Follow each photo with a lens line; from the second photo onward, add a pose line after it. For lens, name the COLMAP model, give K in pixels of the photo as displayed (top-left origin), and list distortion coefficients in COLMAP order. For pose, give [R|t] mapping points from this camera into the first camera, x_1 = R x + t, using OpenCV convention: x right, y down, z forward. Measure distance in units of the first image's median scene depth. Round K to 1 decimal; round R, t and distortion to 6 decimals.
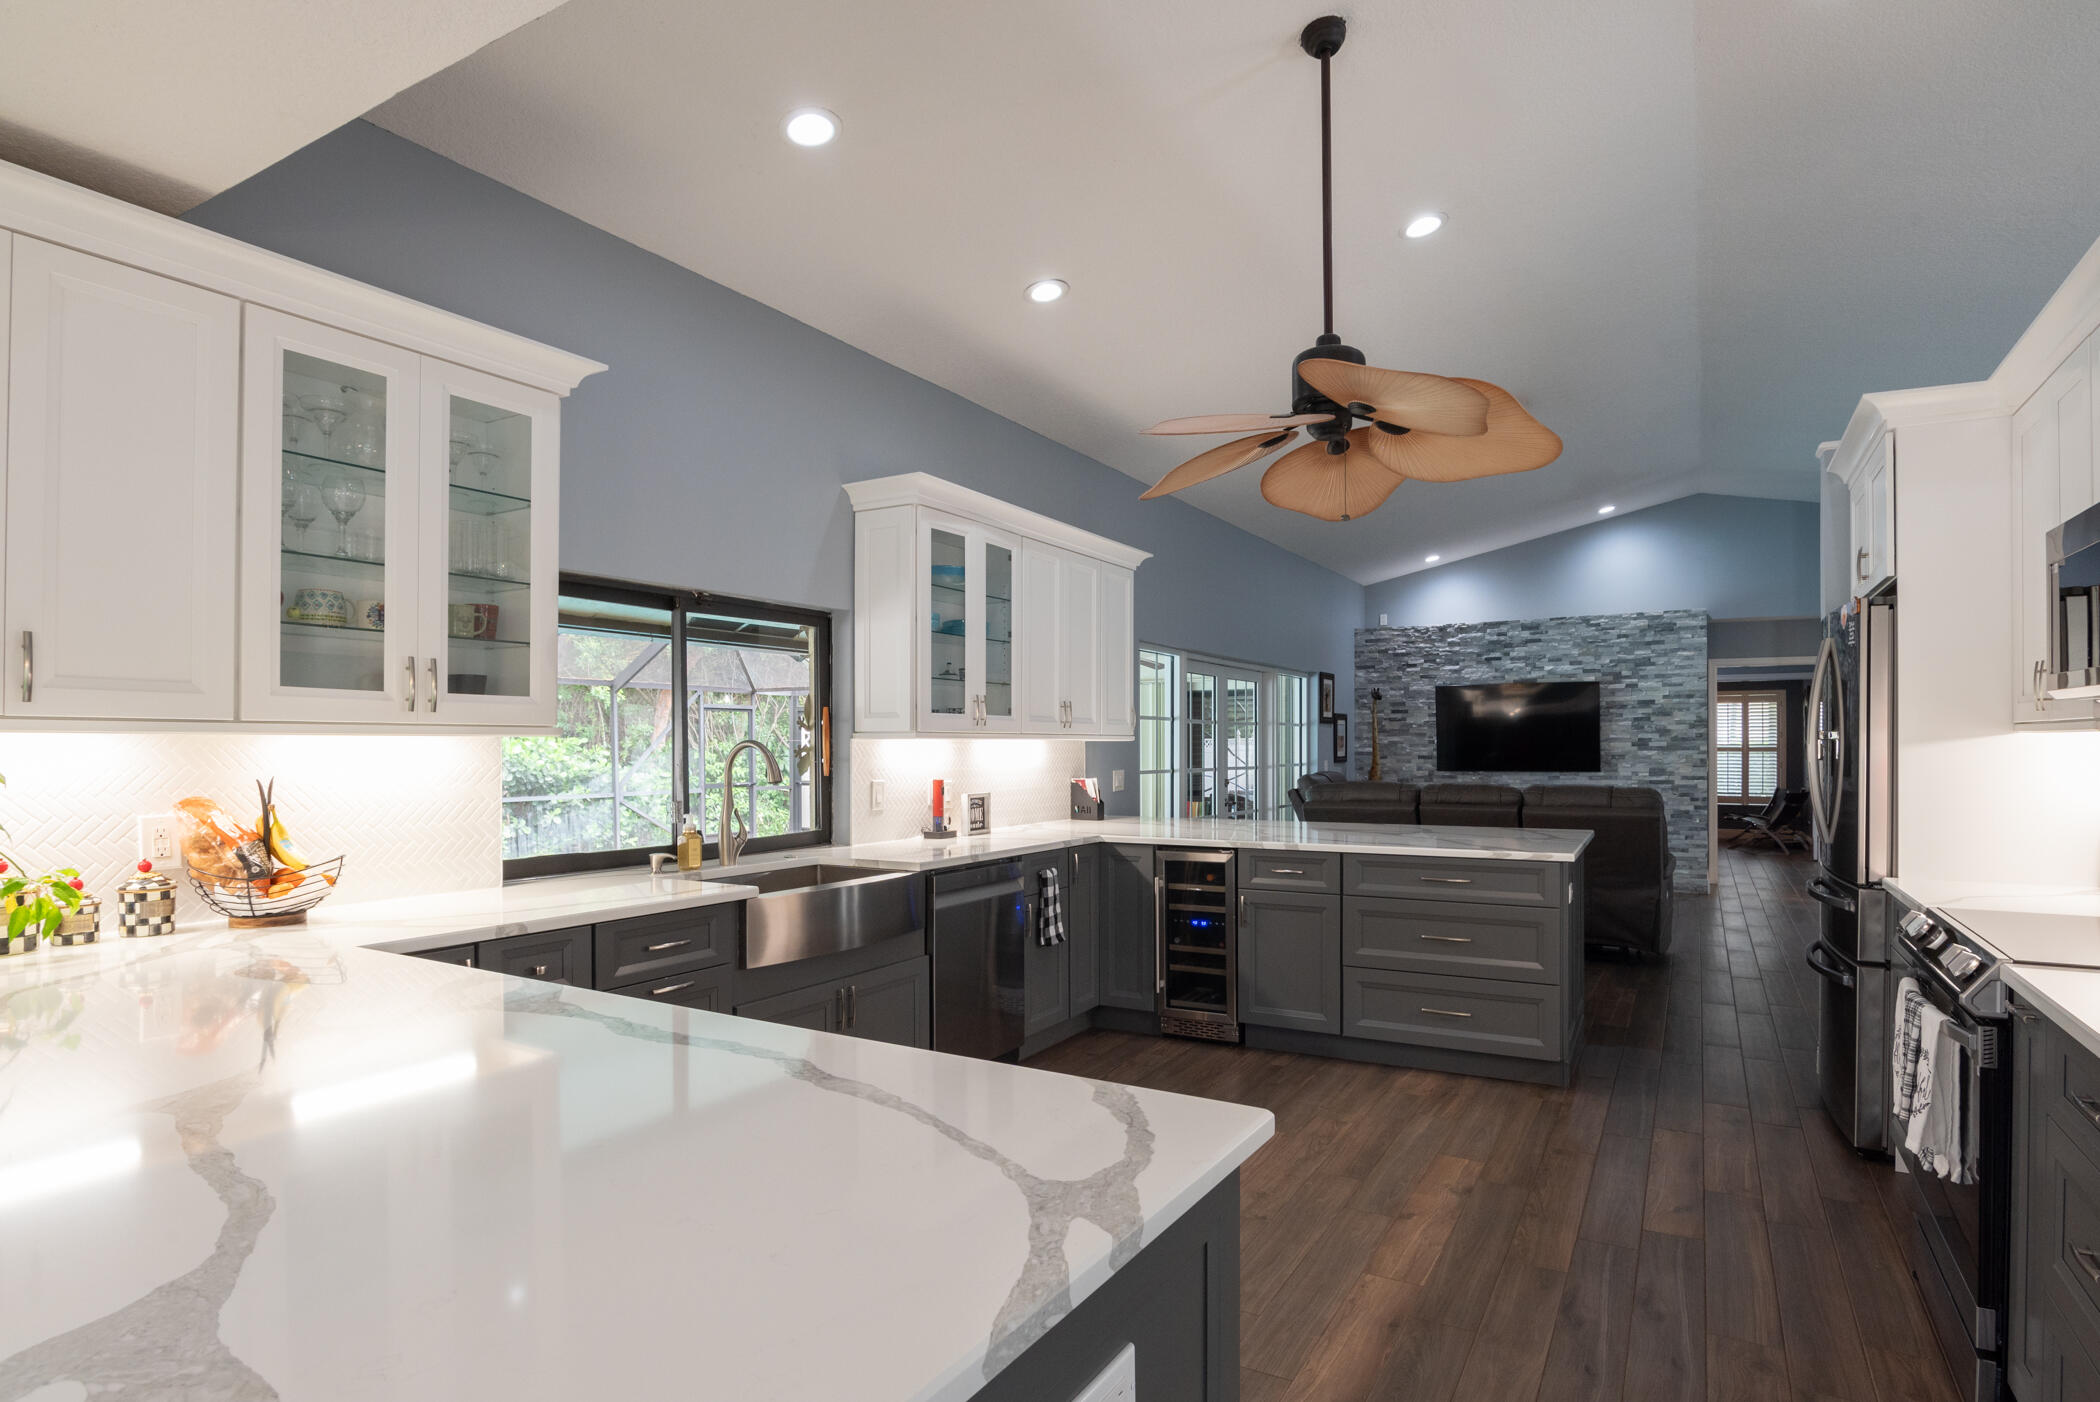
lens RADIAL K [[1074.6, 0, 1064.9], [0, 1074.6, 747.1], [0, 0, 1]] dist [-0.022178, 0.002401]
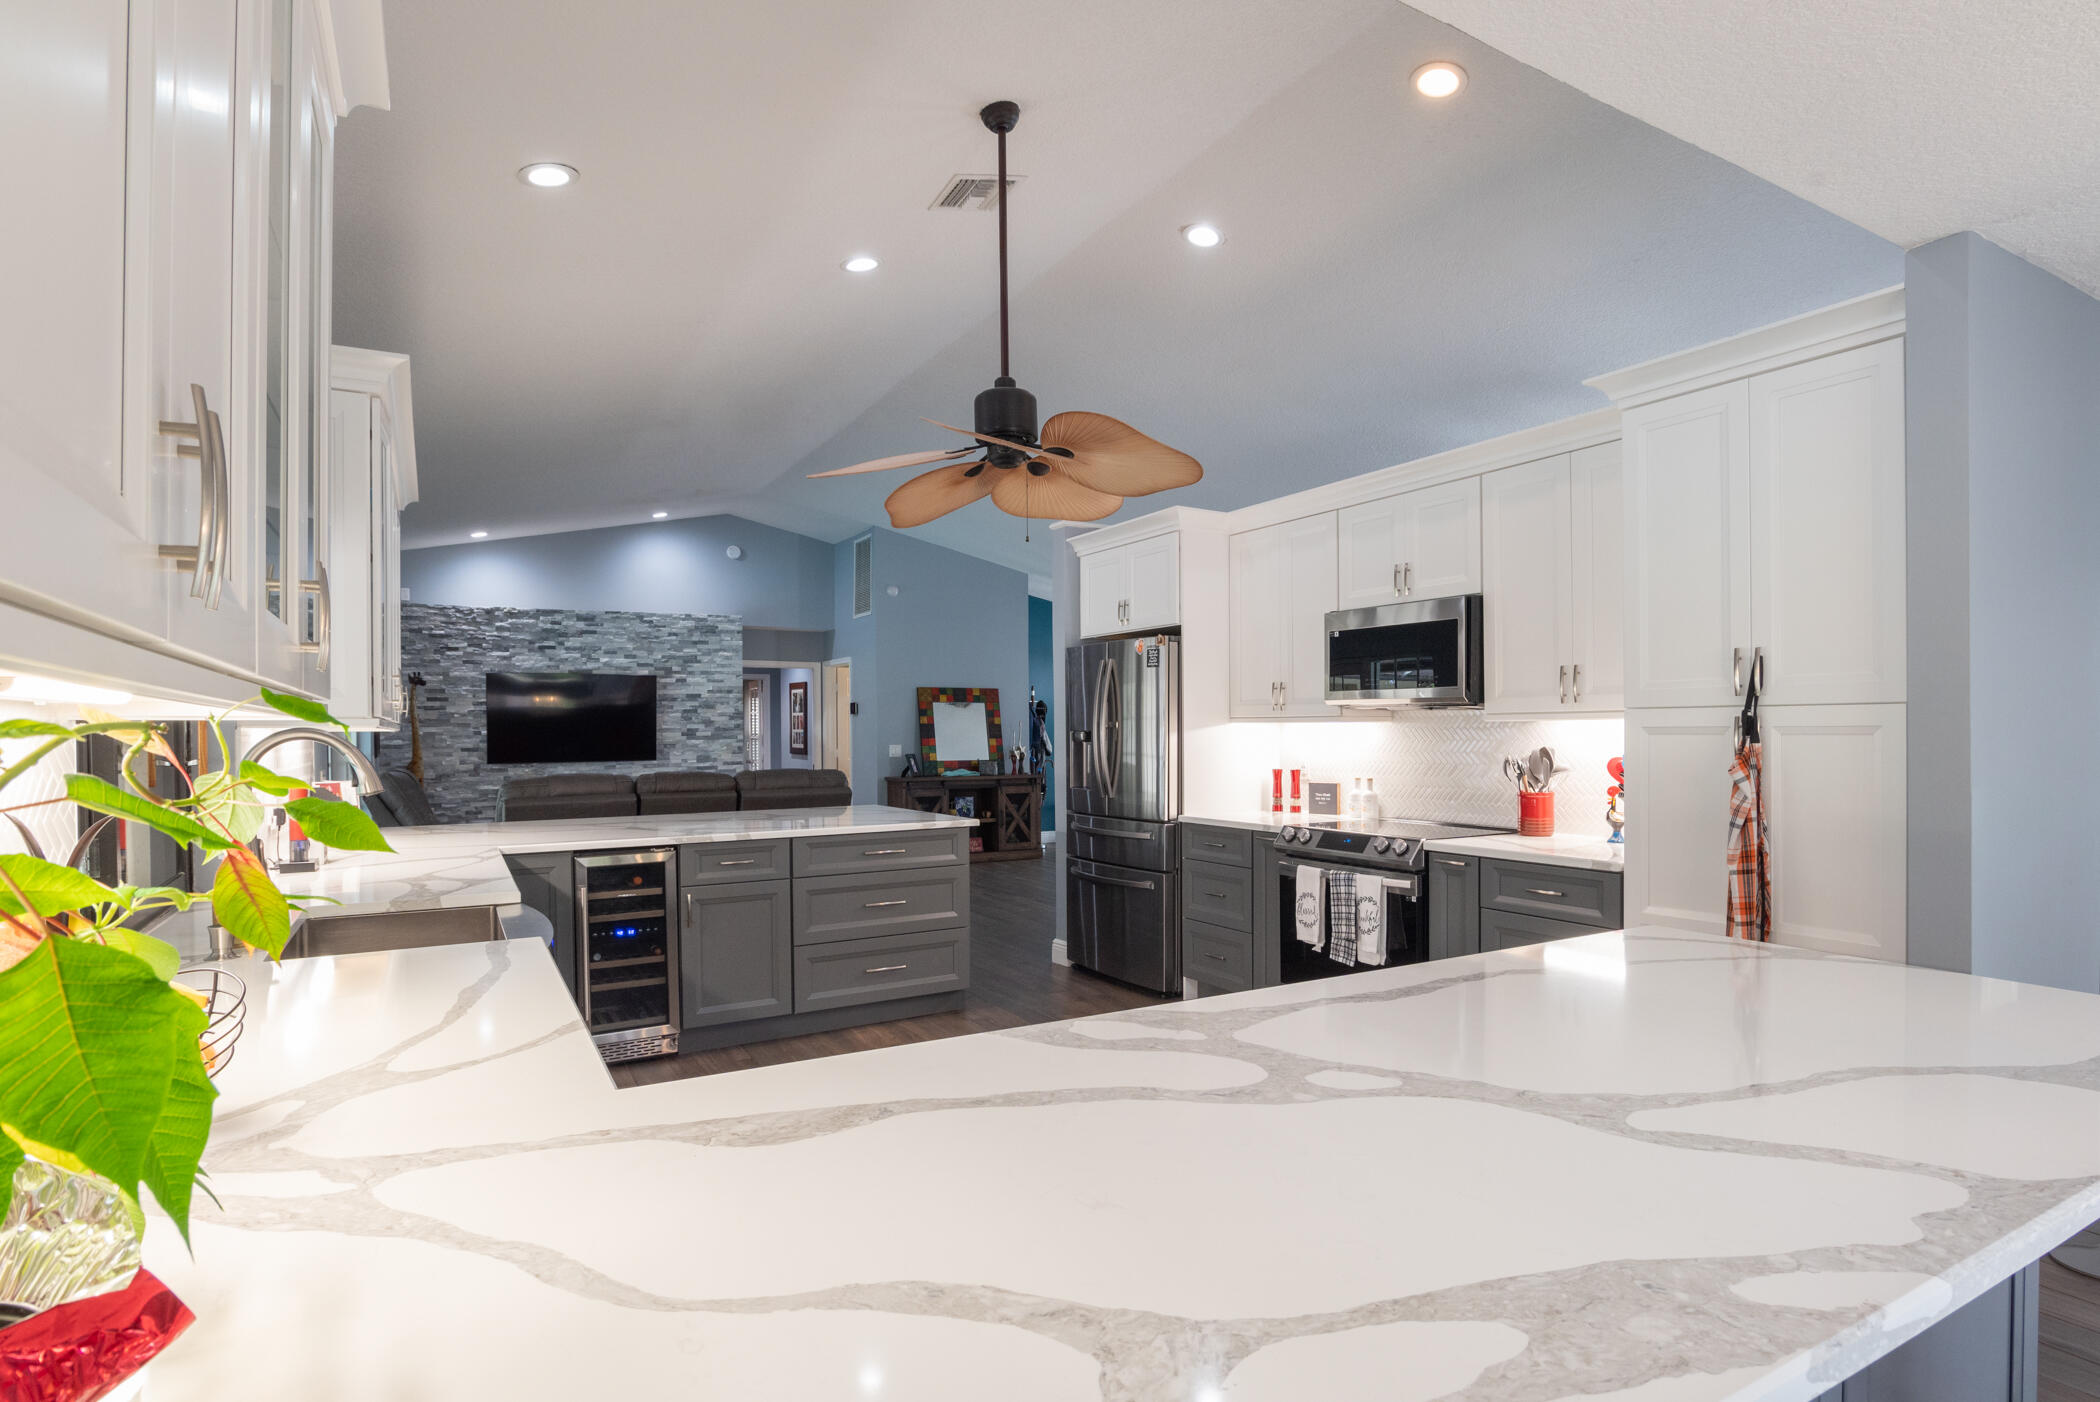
lens RADIAL K [[1074.6, 0, 1069.3], [0, 1074.6, 741.7], [0, 0, 1]] dist [-0.022178, 0.002401]
pose [[0.498117, -0.011033, 0.867039, -0.226997], [0.008864, 0.999932, 0.007632, 0.000261], [-0.867064, 0.003884, 0.498181, 0.113506]]
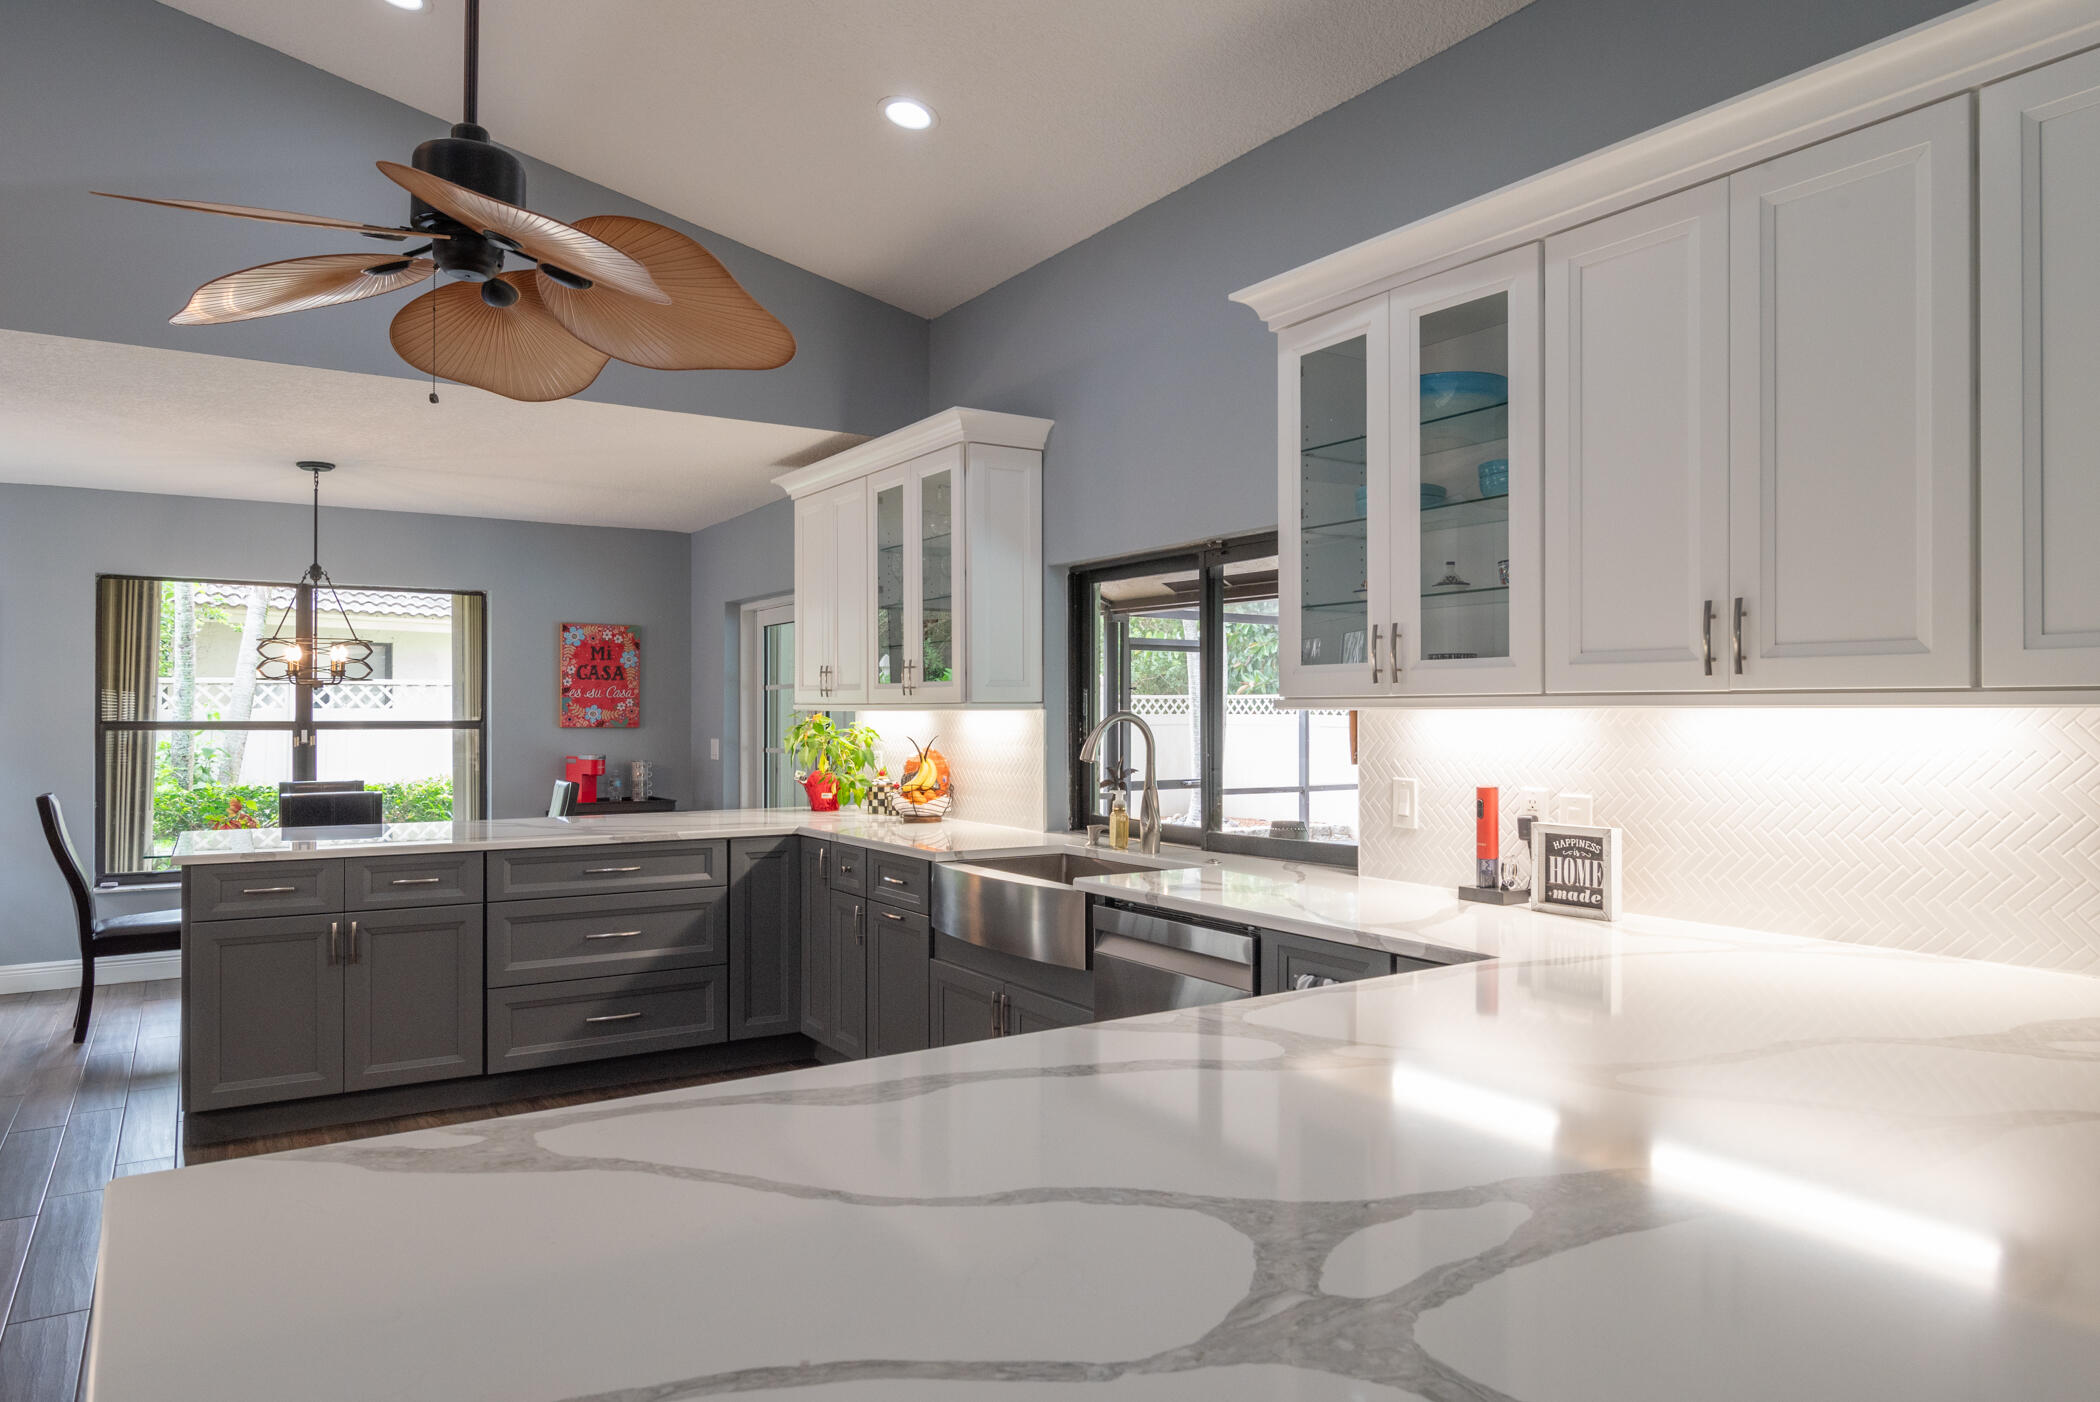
lens RADIAL K [[1399.2, 0, 1051.6], [0, 1399.2, 691.2], [0, 0, 1]] dist [-0.013272, -0.002341]
pose [[-0.462845, -0.013779, -0.886332, 0.282212], [-0.002379, 0.999895, -0.014302, -0.002655], [0.886436, -0.004511, -0.462829, 0.552279]]
